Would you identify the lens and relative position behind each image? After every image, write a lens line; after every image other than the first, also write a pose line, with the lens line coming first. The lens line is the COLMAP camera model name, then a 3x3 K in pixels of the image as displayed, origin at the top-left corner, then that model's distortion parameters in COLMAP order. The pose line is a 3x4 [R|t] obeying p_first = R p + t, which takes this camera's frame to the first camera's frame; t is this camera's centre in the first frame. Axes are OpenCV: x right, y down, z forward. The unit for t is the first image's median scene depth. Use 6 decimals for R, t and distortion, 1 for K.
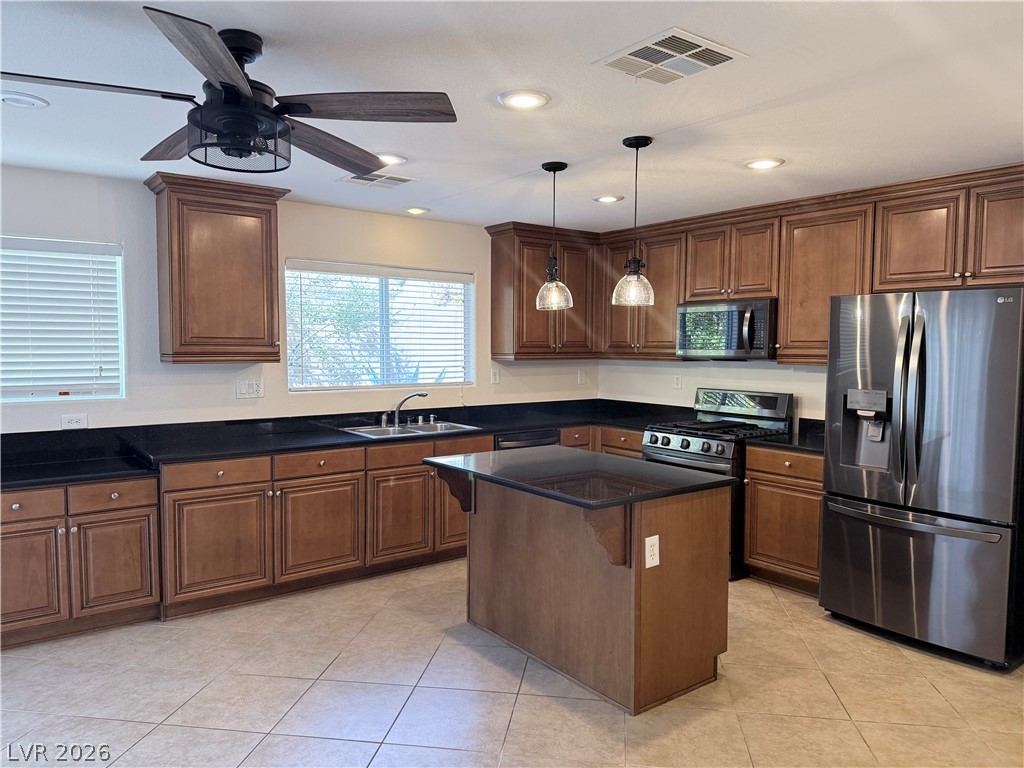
lens RADIAL K [[716.4, 0, 516.9], [0, 716.4, 391.5], [0, 0, 1]] dist [0.104557, -0.149635]
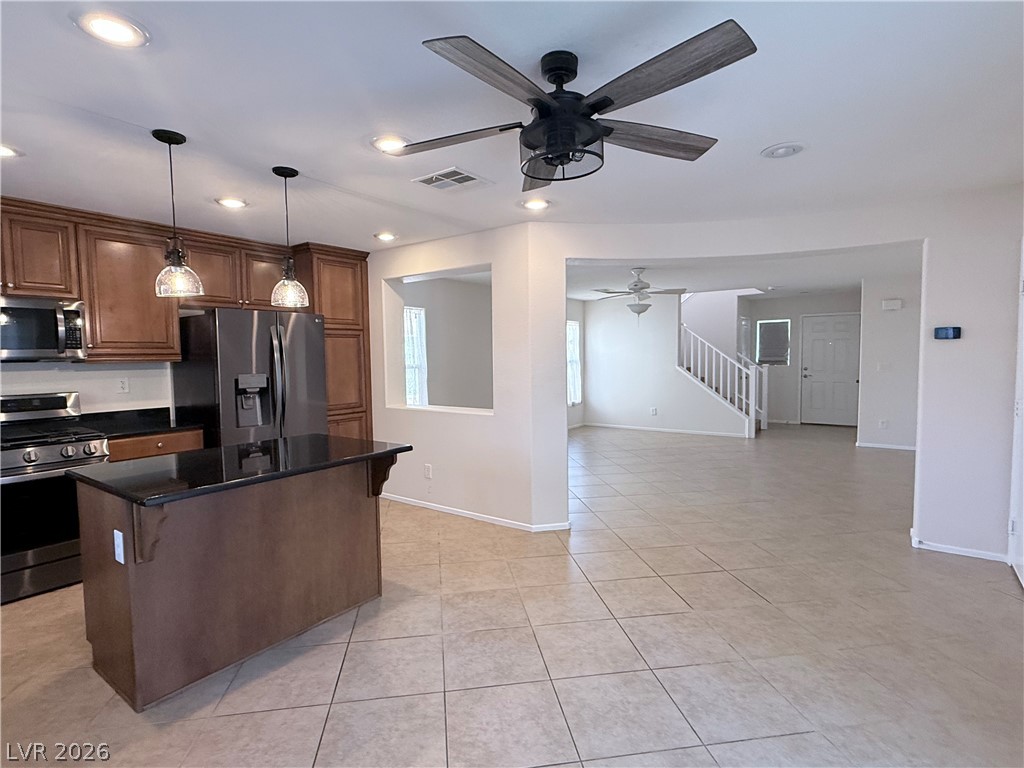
lens RADIAL K [[520.7, 0, 513.9], [0, 520.7, 385.8], [0, 0, 1]] dist [-0.001069, -0.000018]
pose [[-0.291775, -0.058331, 0.954707, -0.620673], [0.076830, 0.993484, 0.084181, -0.024036], [-0.953396, 0.097912, -0.285392, 0.709820]]
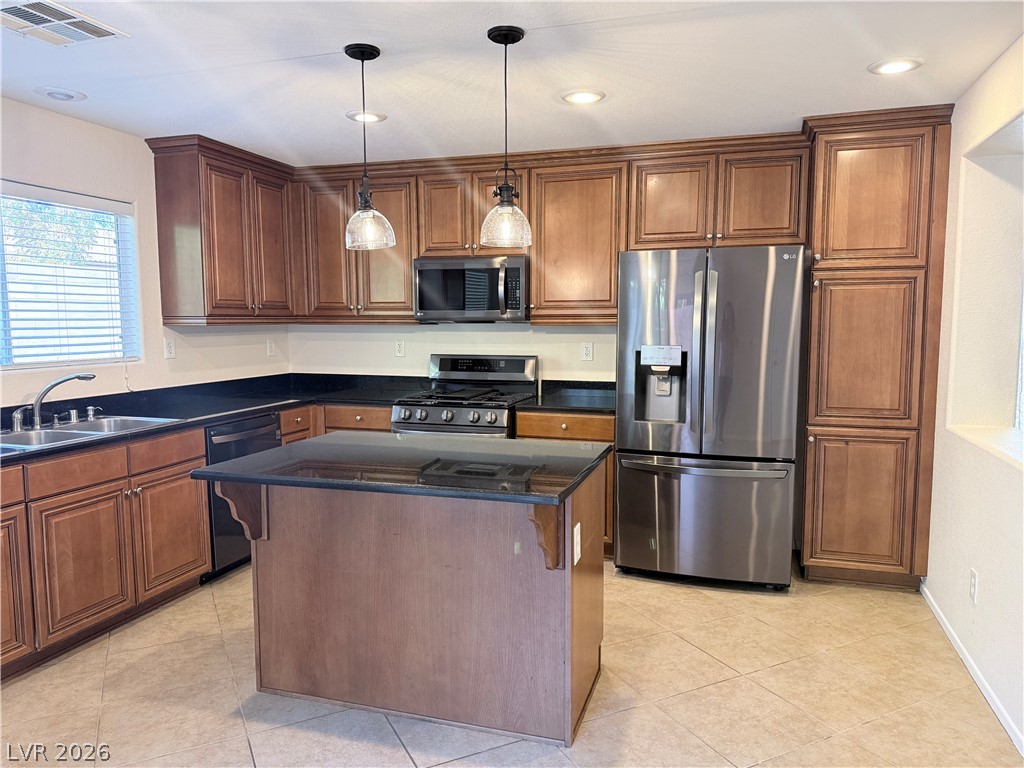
lens RADIAL K [[716.4, 0, 516.9], [0, 716.4, 391.5], [0, 0, 1]] dist [0.104557, -0.149635]
pose [[0.817344, -0.065705, 0.572392, -0.233508], [0.045883, 0.997744, 0.049014, 0.003396], [-0.574321, -0.013798, 0.818514, 0.261889]]
